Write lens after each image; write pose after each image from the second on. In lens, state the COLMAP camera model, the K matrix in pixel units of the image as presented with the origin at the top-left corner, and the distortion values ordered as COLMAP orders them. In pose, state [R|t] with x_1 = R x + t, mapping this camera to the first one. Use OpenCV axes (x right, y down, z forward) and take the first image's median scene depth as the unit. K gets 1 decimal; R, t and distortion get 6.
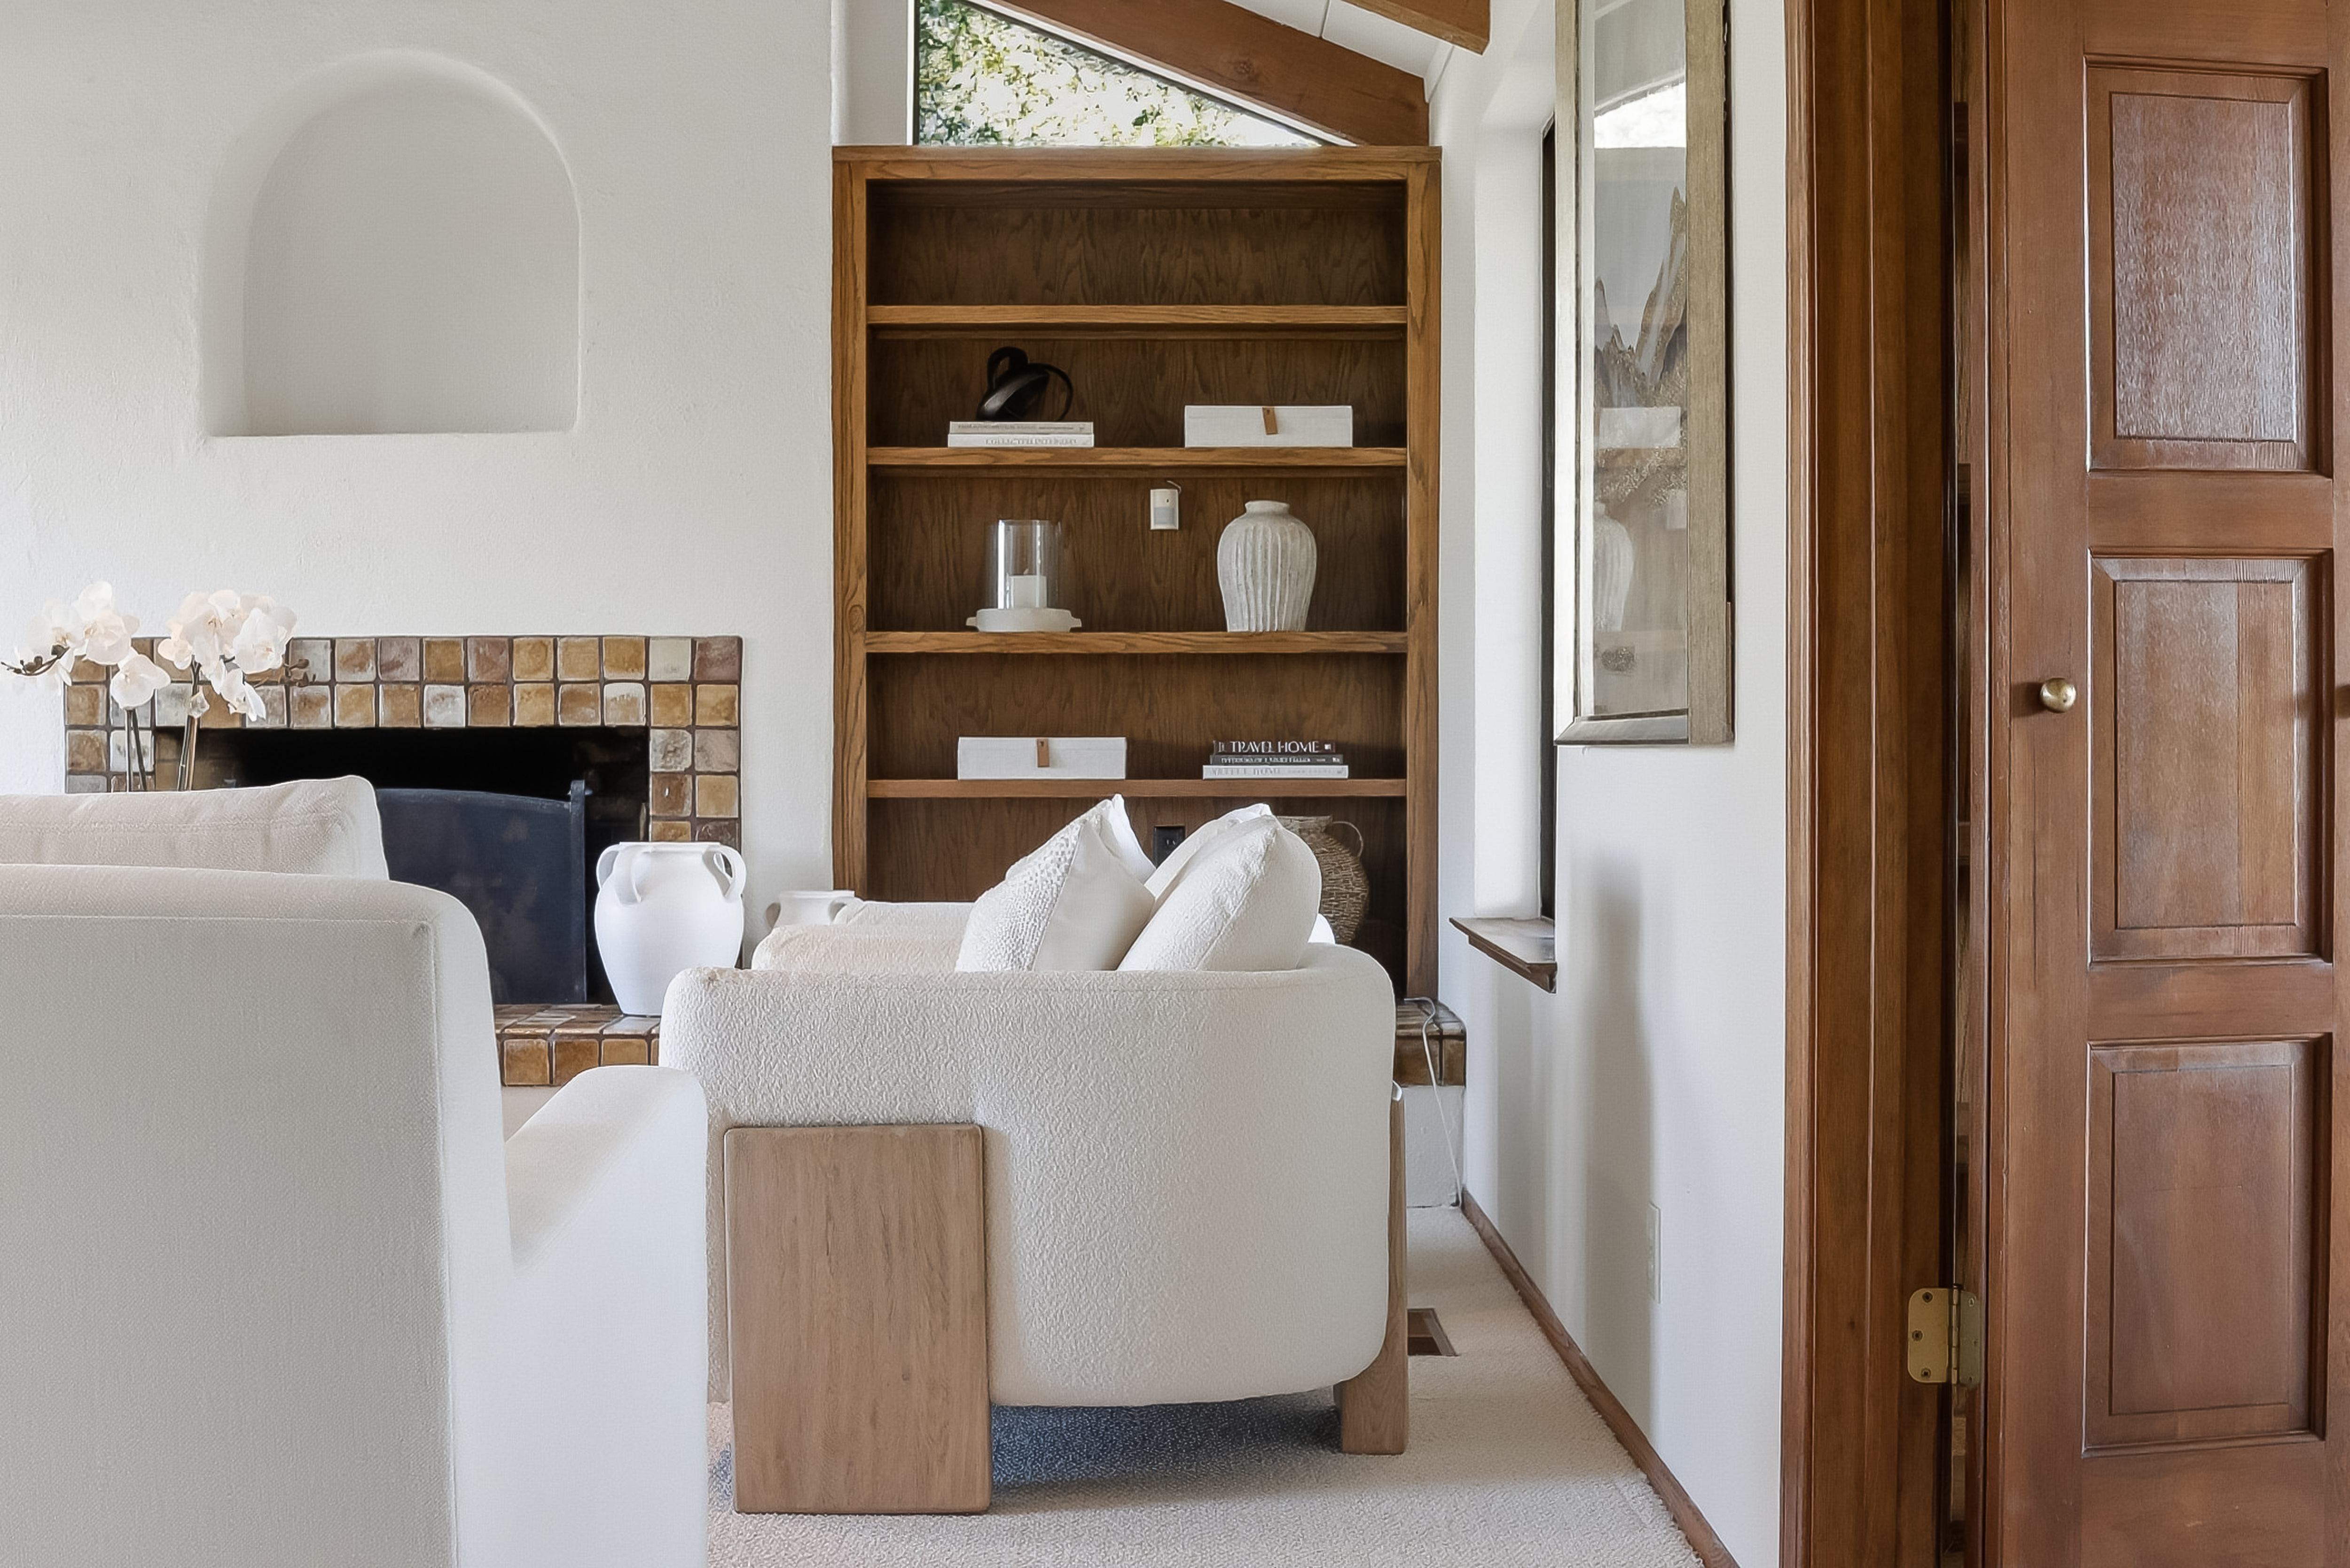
lens RADIAL K [[3005.1, 0, 1177.7], [0, 3005.1, 785.0], [0, 0, 1]] dist [-0.083174, 0.000000]
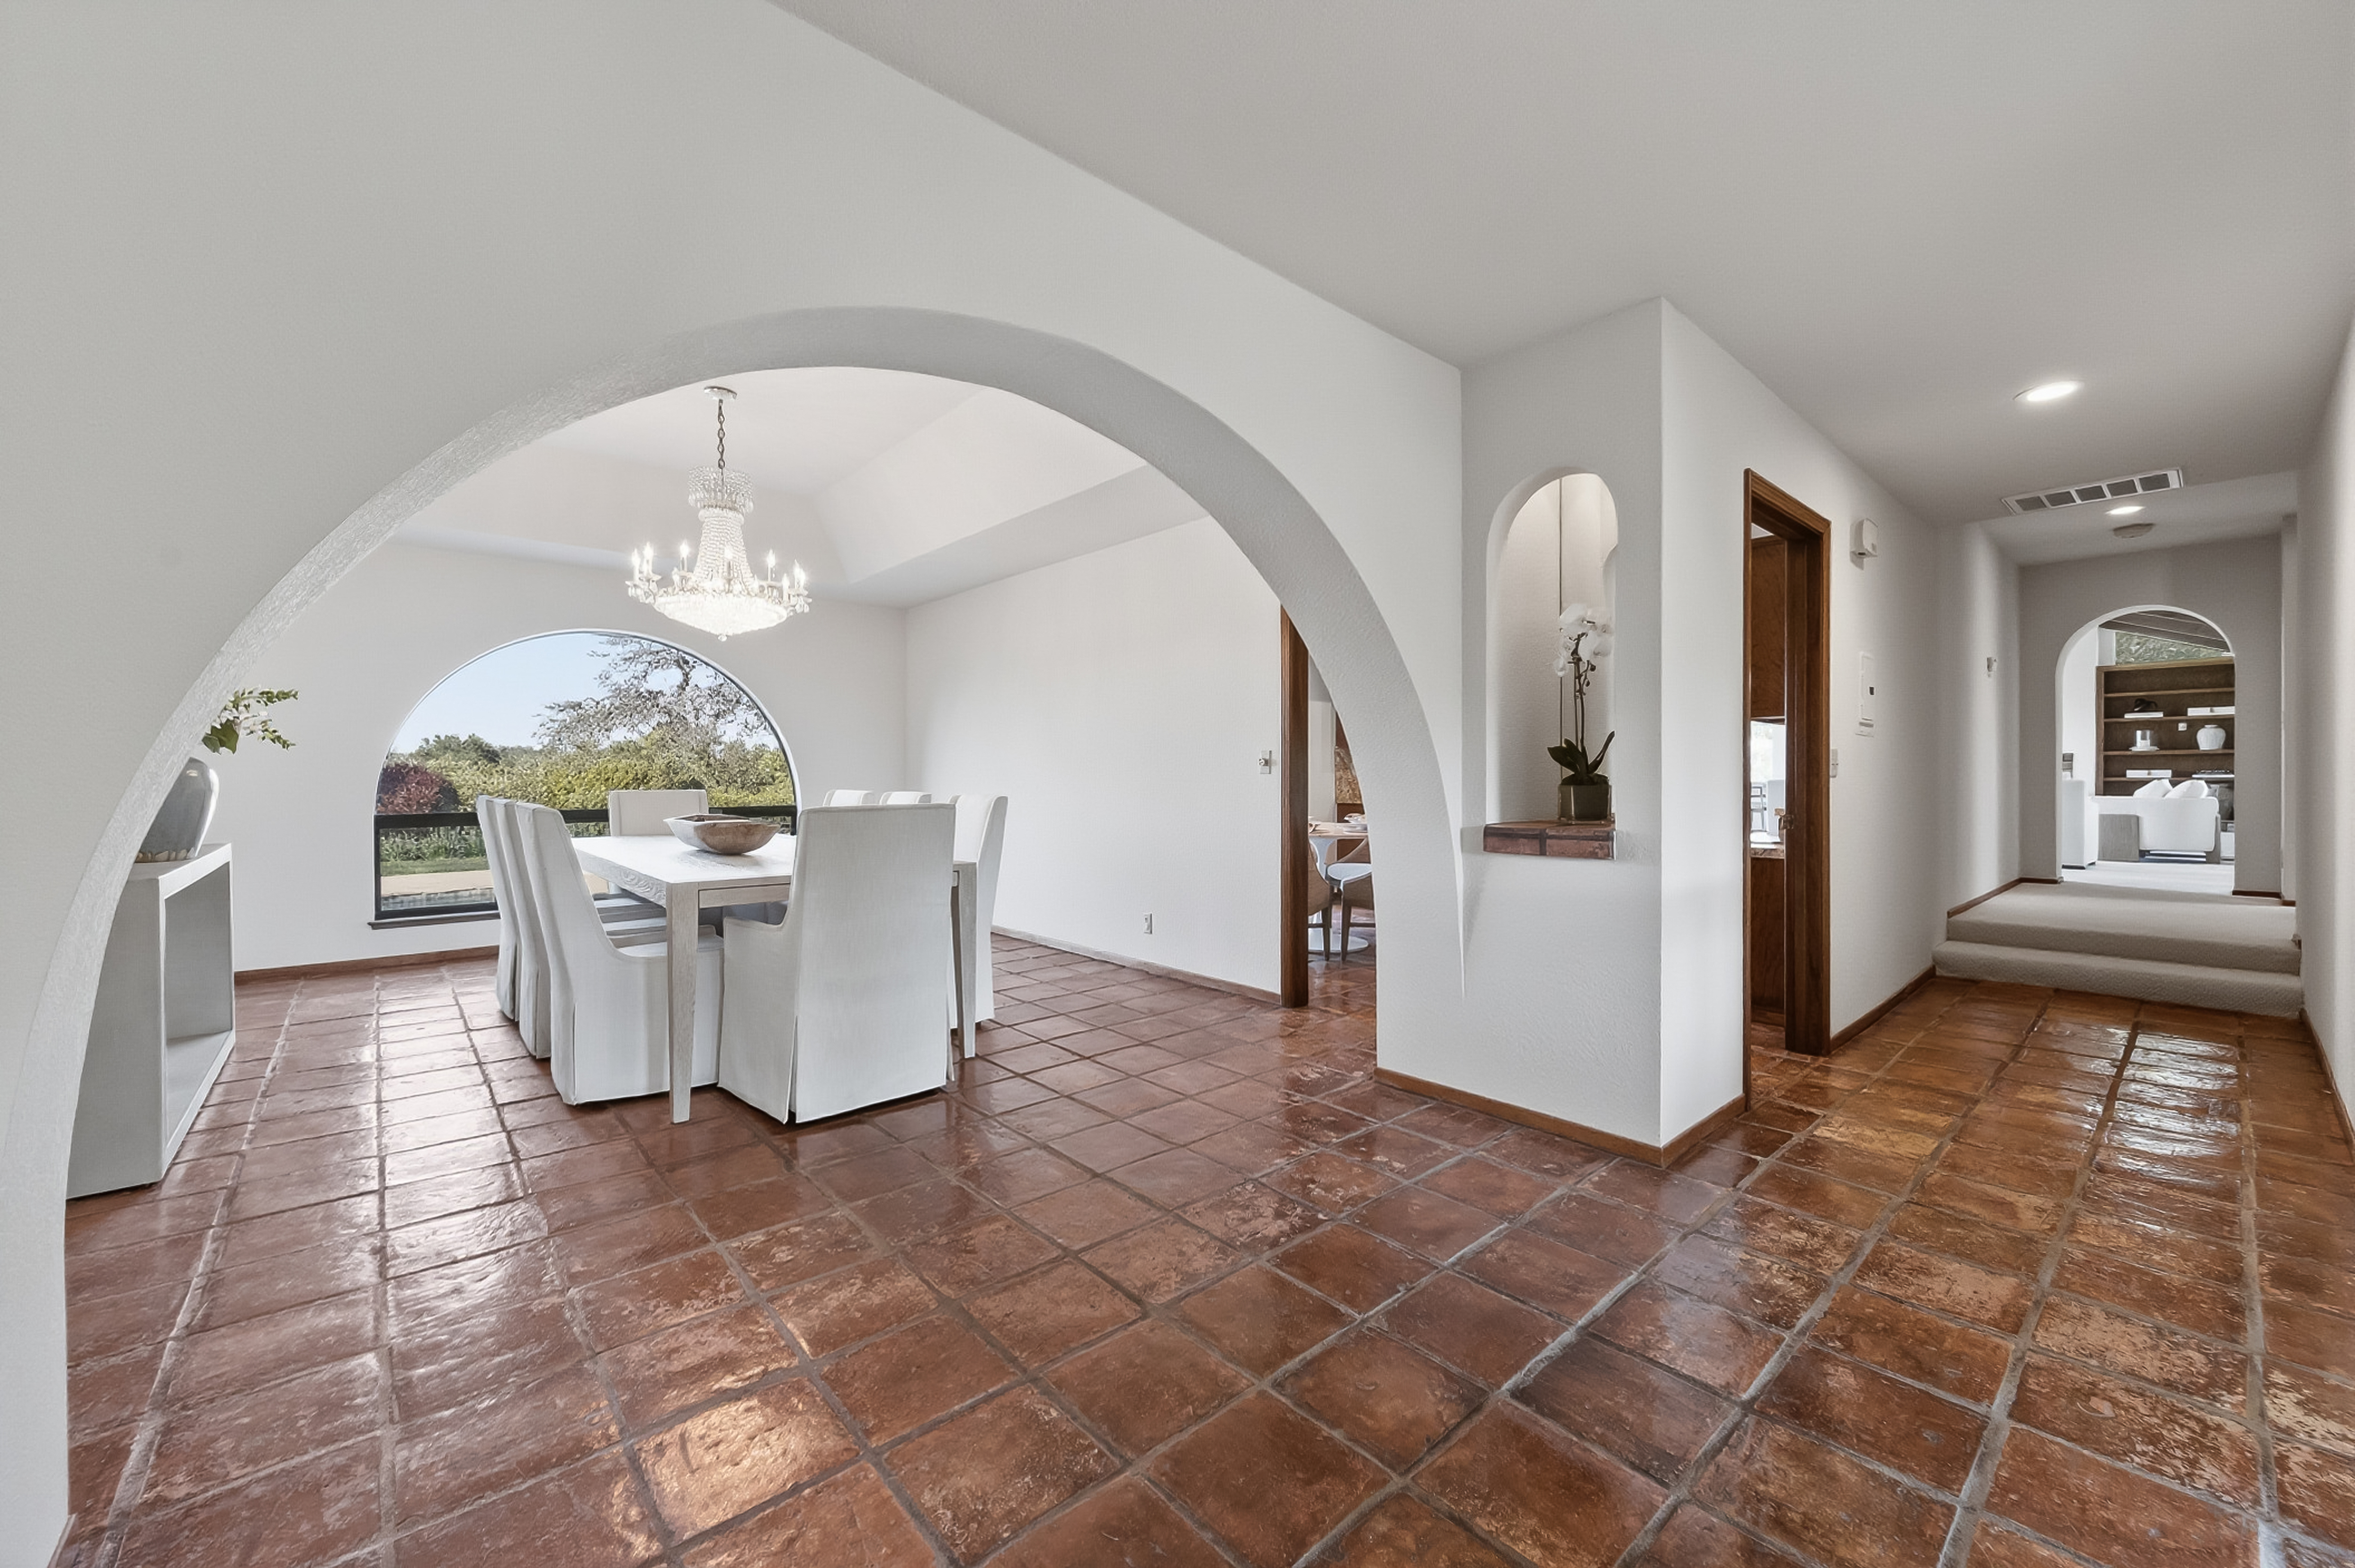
lens RADIAL K [[922.2, 0, 1170.7], [0, 922.2, 788.3], [0, 0, 1]] dist [0.005640, -0.001161]
pose [[0.655525, 0.008594, -0.755125, 0.063296], [-0.008046, 0.999958, 0.004395, 0.025399], [0.755131, 0.003195, 0.655566, -1.479457]]
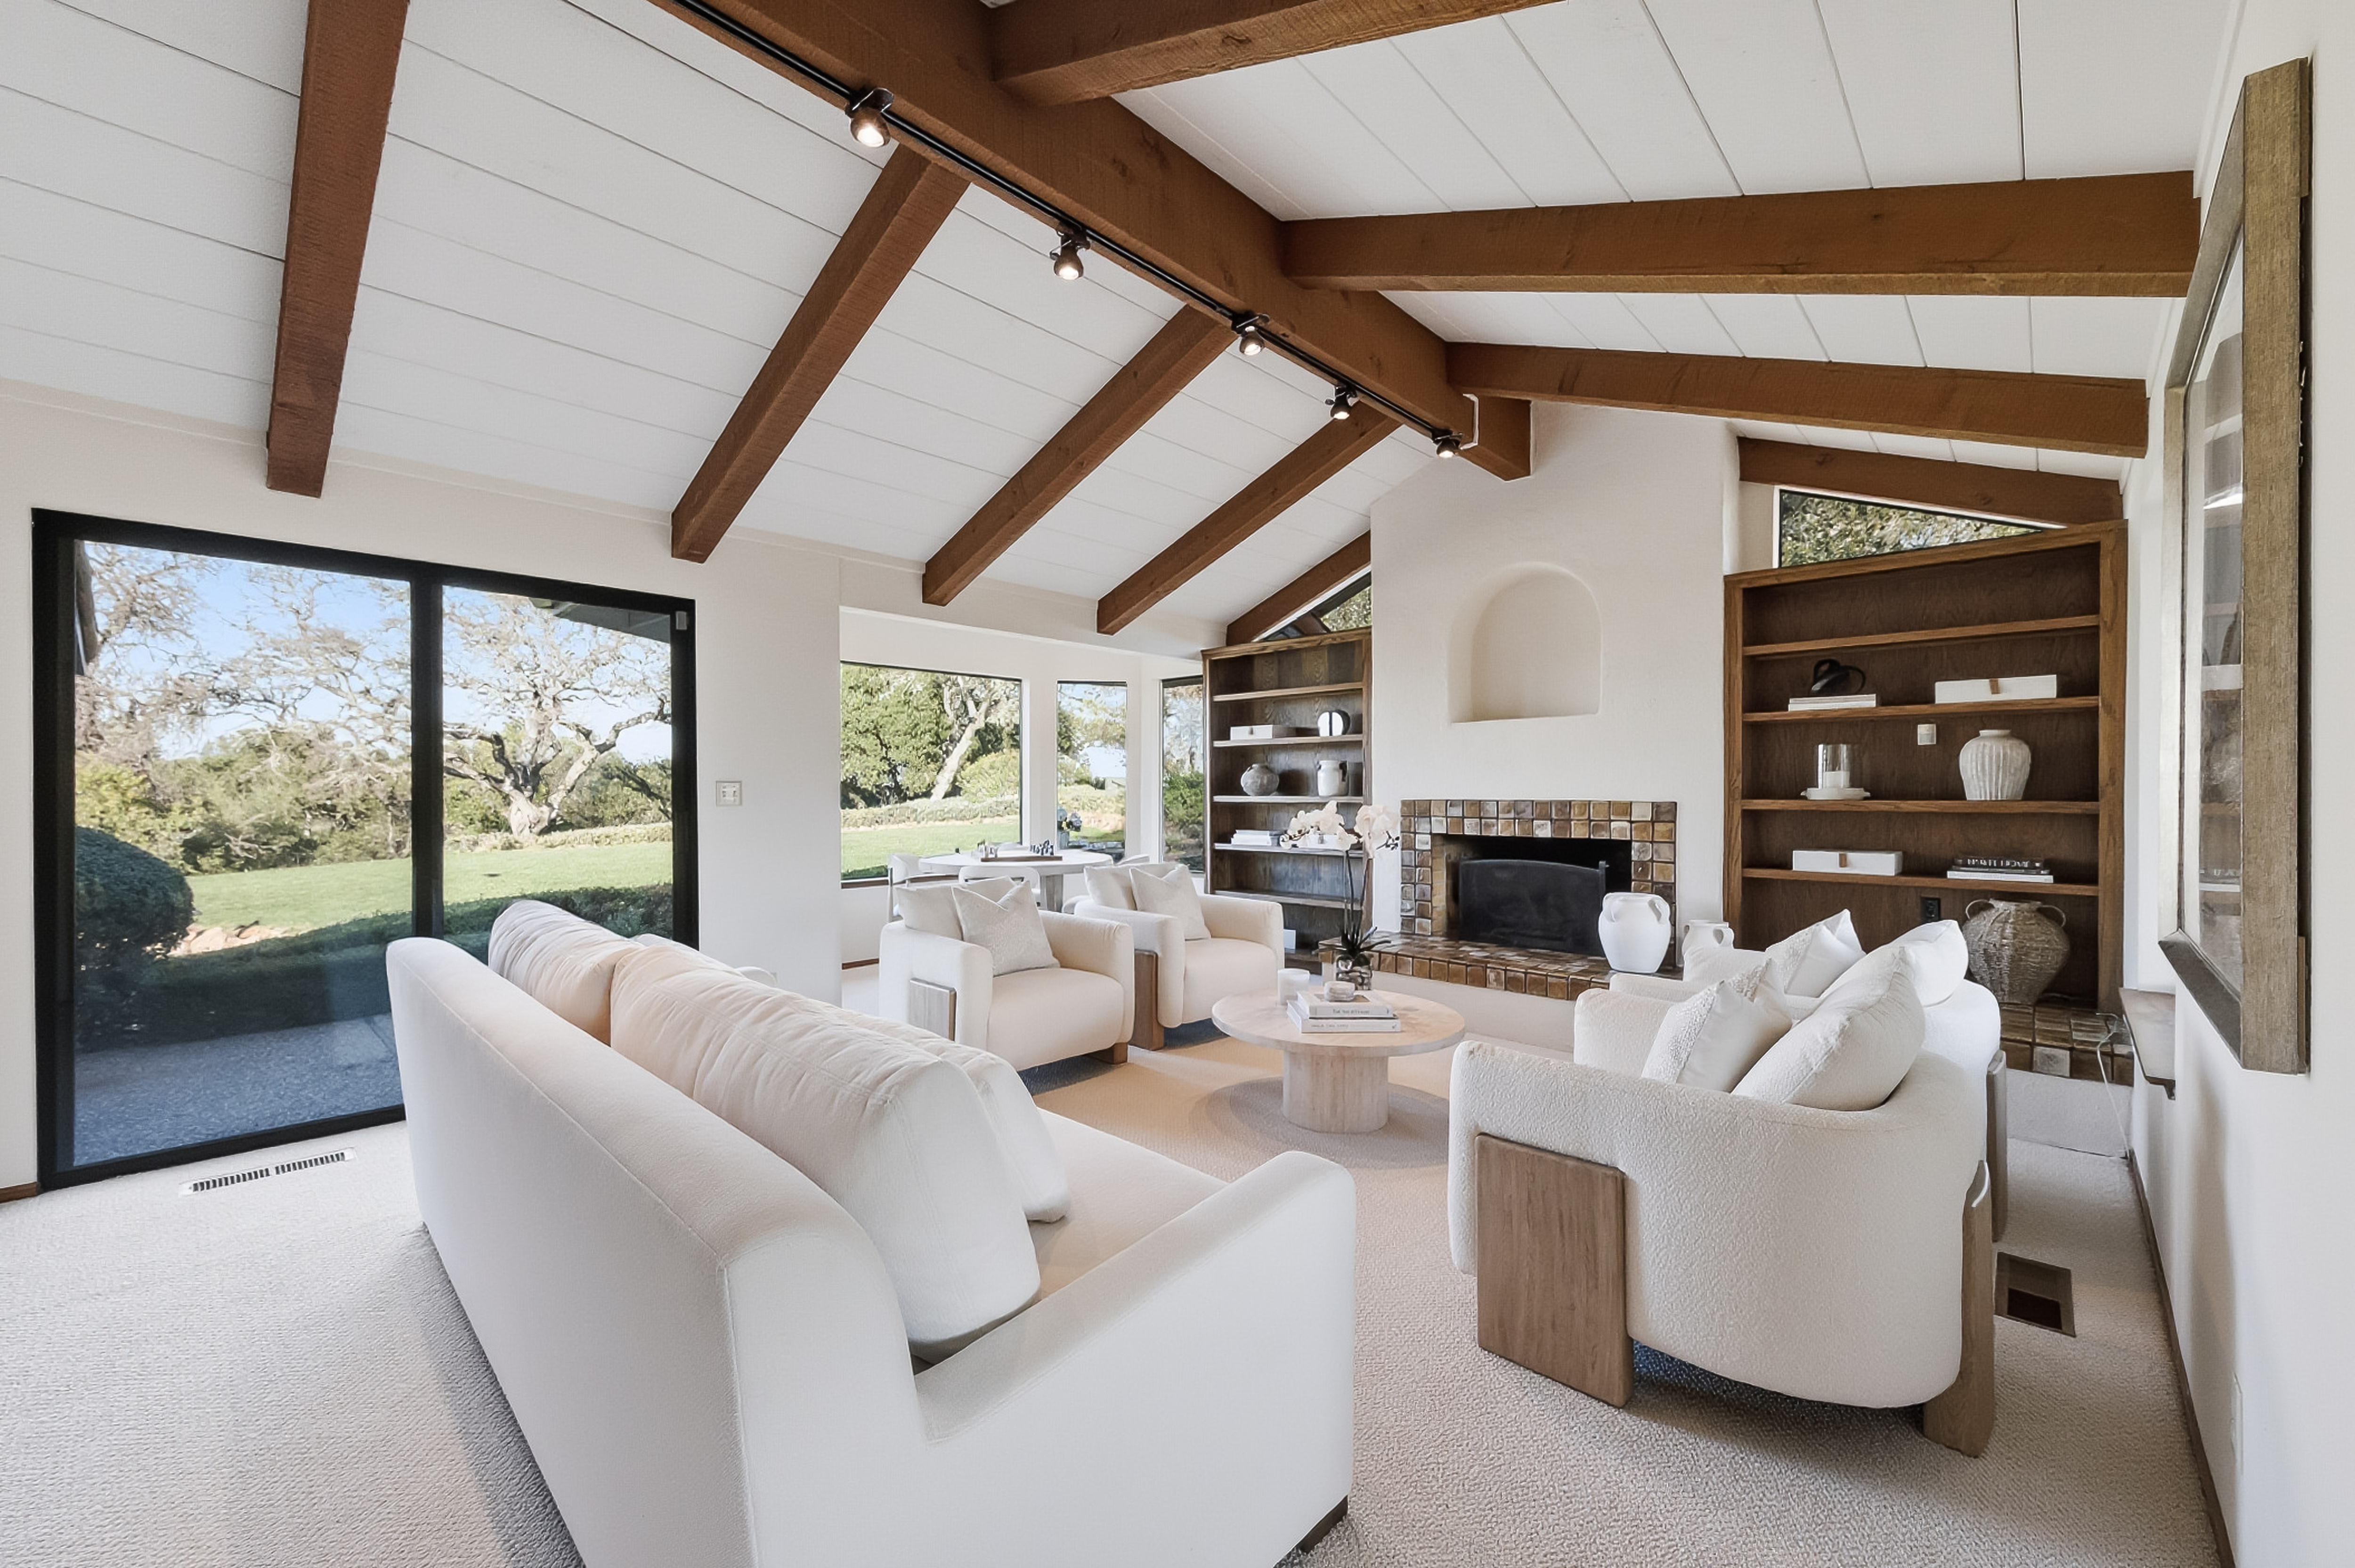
lens RADIAL K [[922.2, 0, 1186.8], [0, 922.2, 790.0], [0, 0, 1]] dist [0.005640, -0.001161]
pose [[0.727204, 0.003448, -0.686413, 0.060601], [-0.007739, 0.999965, -0.003176, -0.052418], [0.686378, 0.007622, 0.727205, 0.247083]]
